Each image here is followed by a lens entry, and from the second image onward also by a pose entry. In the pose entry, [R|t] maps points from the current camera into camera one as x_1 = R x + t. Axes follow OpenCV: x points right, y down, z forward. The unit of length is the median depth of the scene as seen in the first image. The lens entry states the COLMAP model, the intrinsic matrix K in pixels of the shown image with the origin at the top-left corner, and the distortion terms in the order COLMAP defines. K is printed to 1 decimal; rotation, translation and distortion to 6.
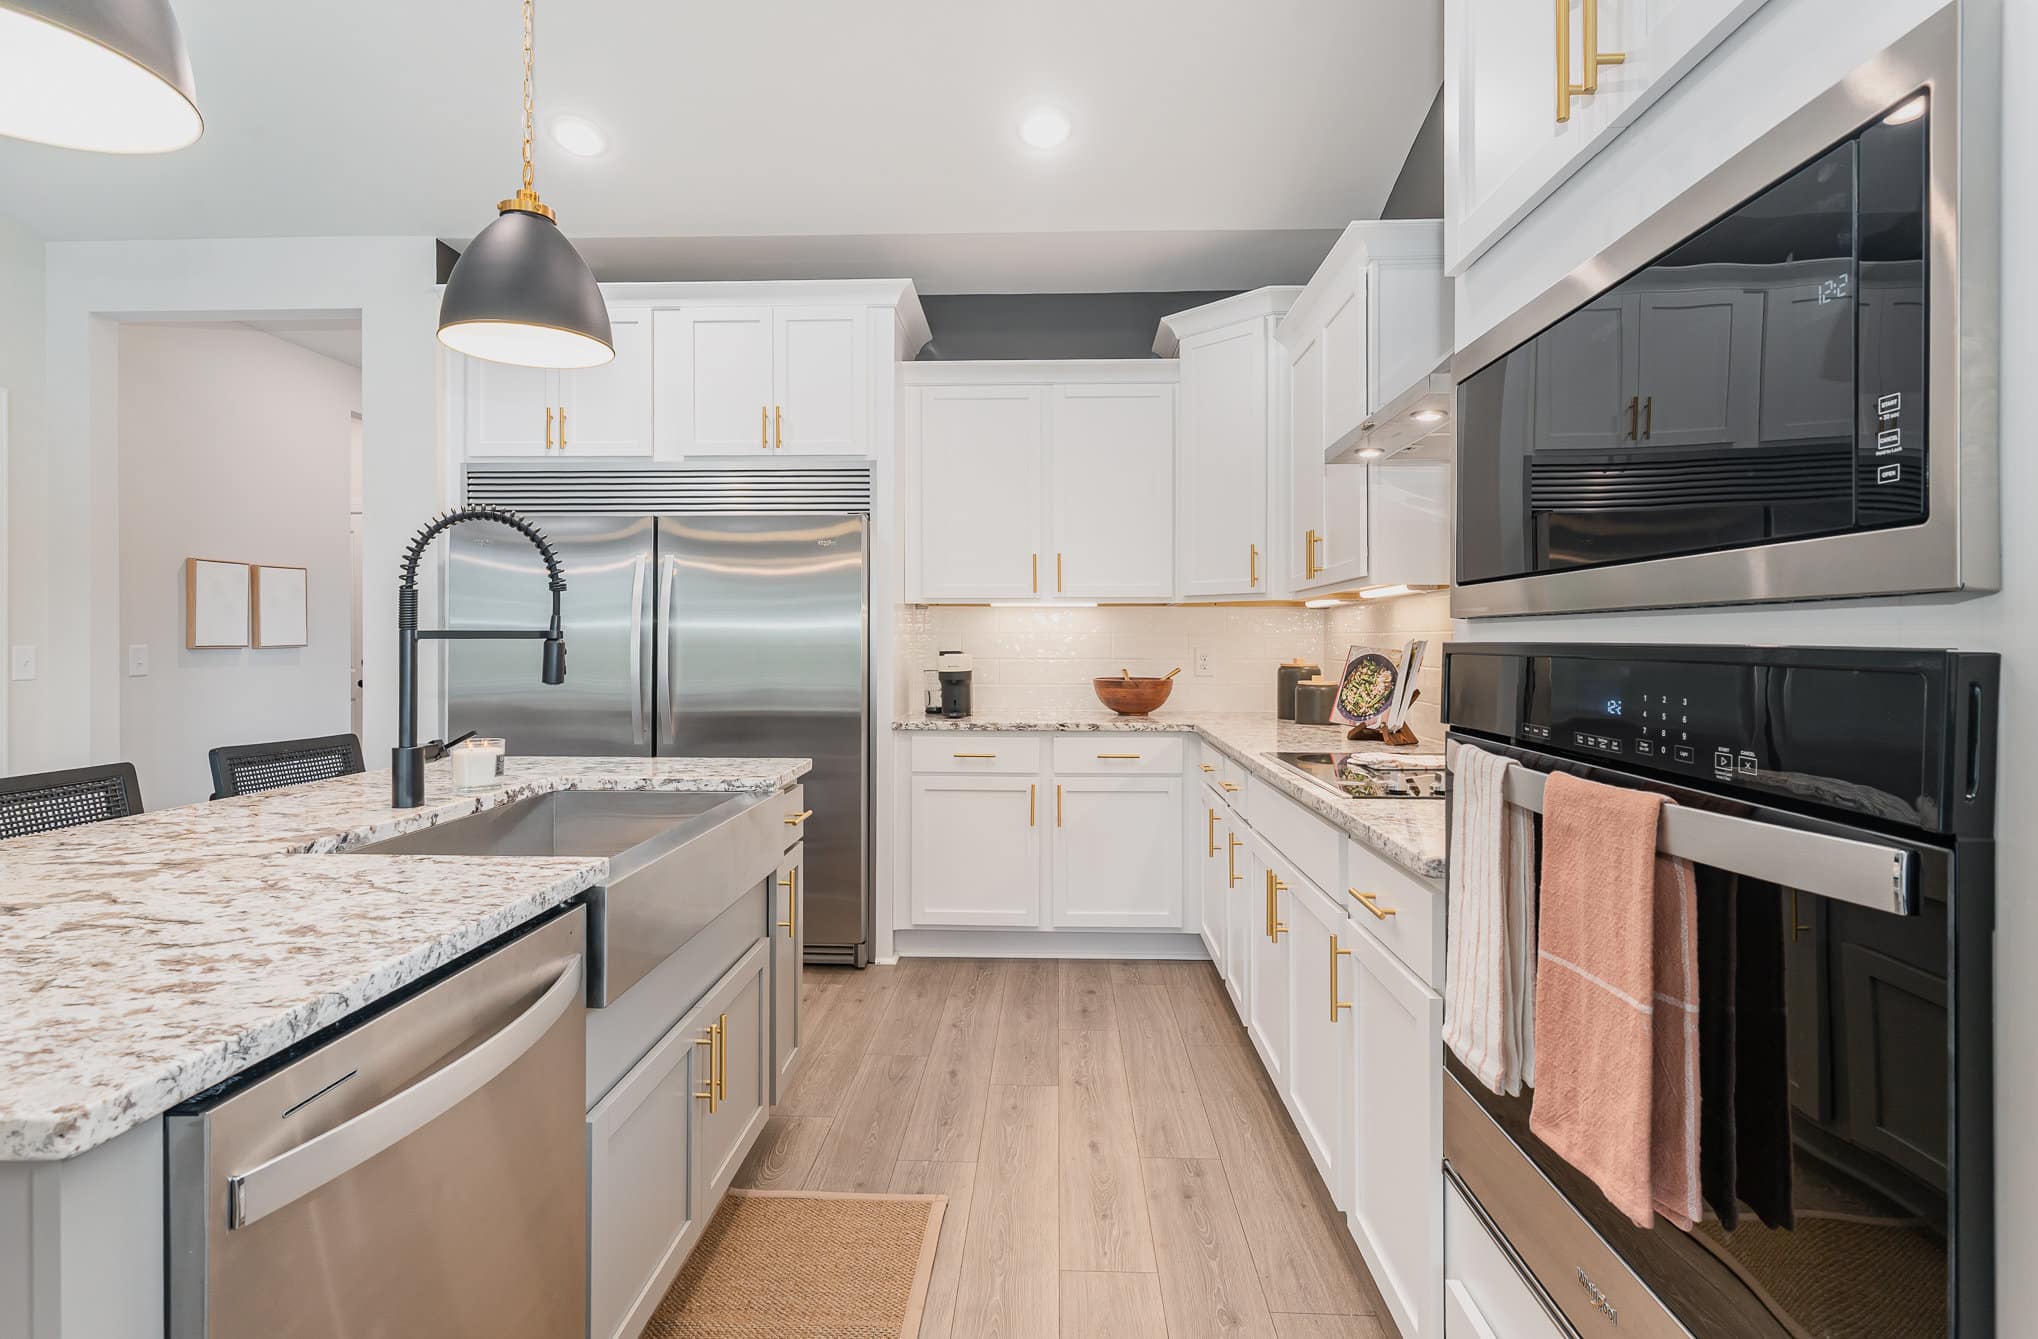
lens RADIAL K [[984.9, 0, 1015.9], [0, 984.9, 647.9], [0, 0, 1]] dist [0.001124, -0.000141]
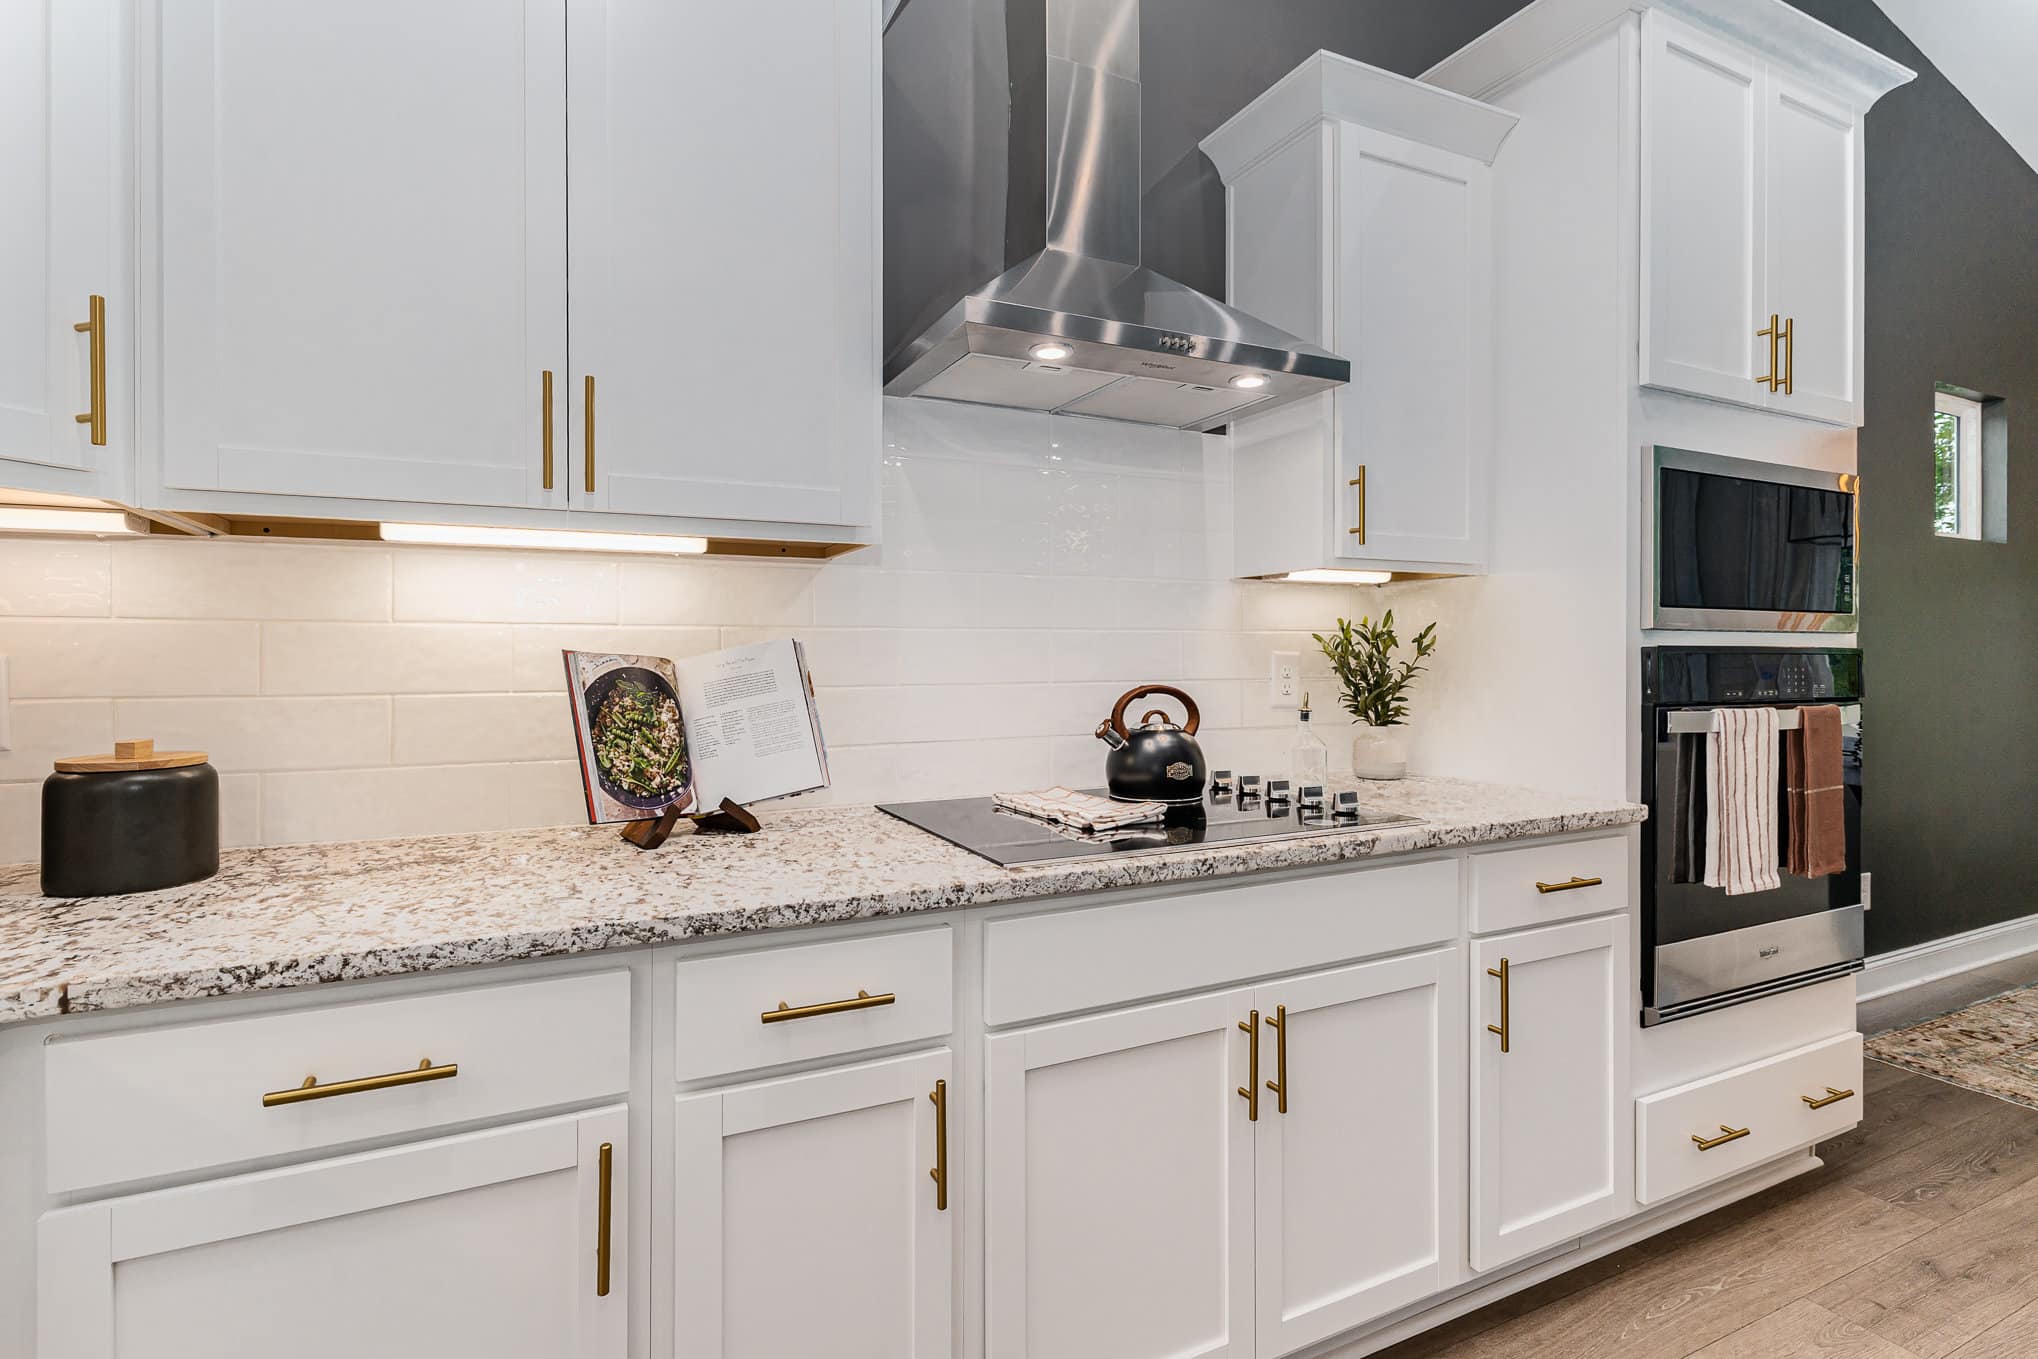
lens RADIAL K [[985.4, 0, 1020.1], [0, 985.4, 642.6], [0, 0, 1]] dist [0.003753, 0.000887]
pose [[-0.472474, 0.006771, 0.881318, -0.164611], [0.004323, 0.999976, -0.005365, -0.002835], [-0.881334, 0.001275, -0.472492, 1.068958]]
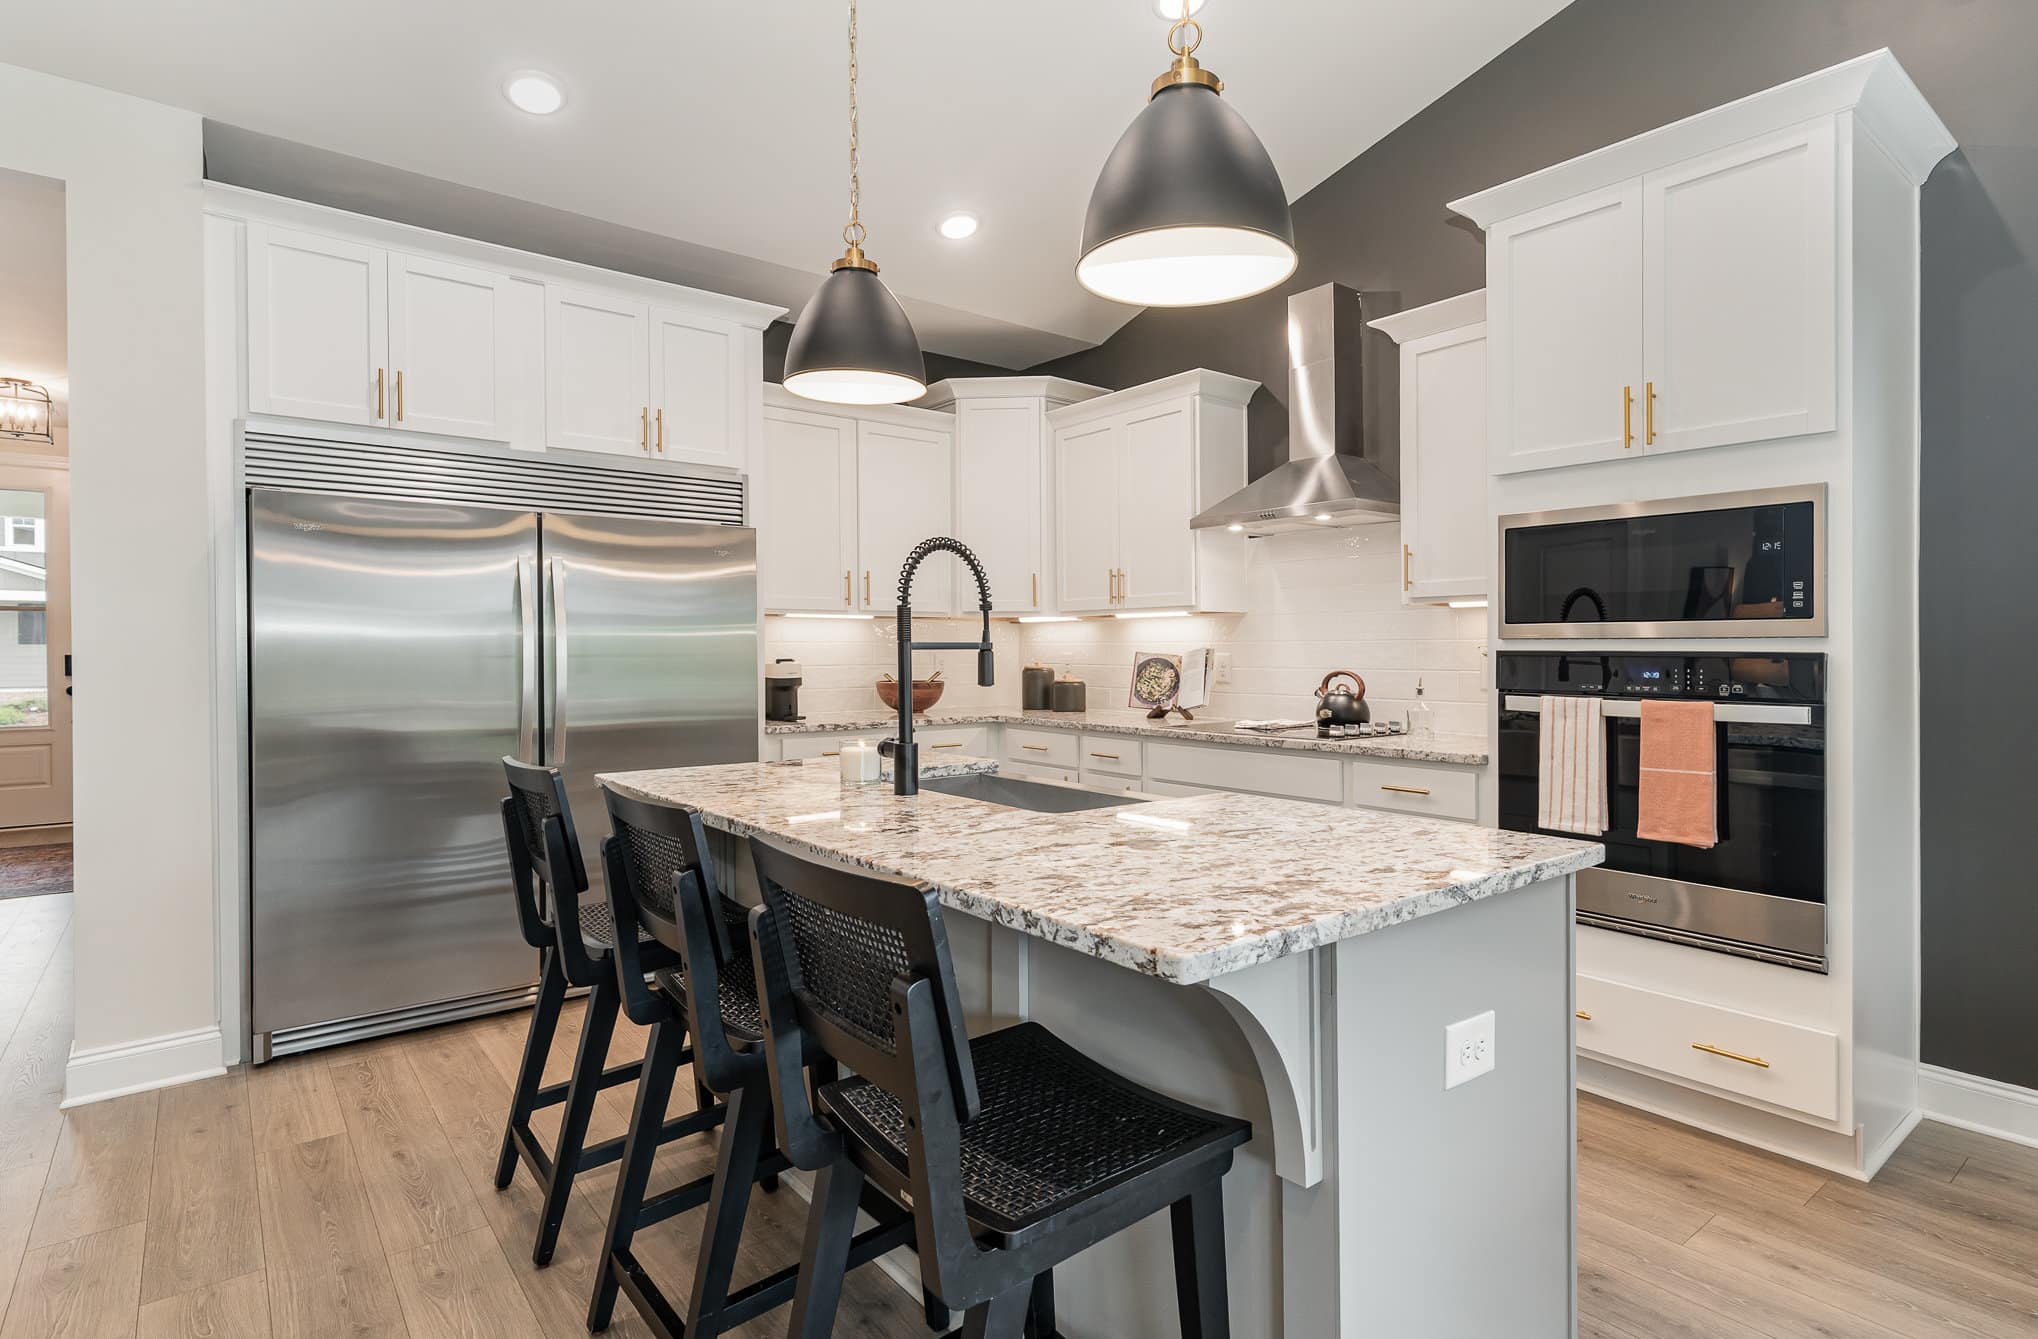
lens RADIAL K [[1027.9, 0, 1022.4], [0, 1027.9, 655.1], [0, 0, 1]] dist [0.015546, -0.000148]
pose [[0.760133, -0.006888, 0.649731, -0.762193], [0.006186, 0.999975, 0.003364, -0.004086], [-0.649738, 0.001463, 0.760157, -0.008026]]
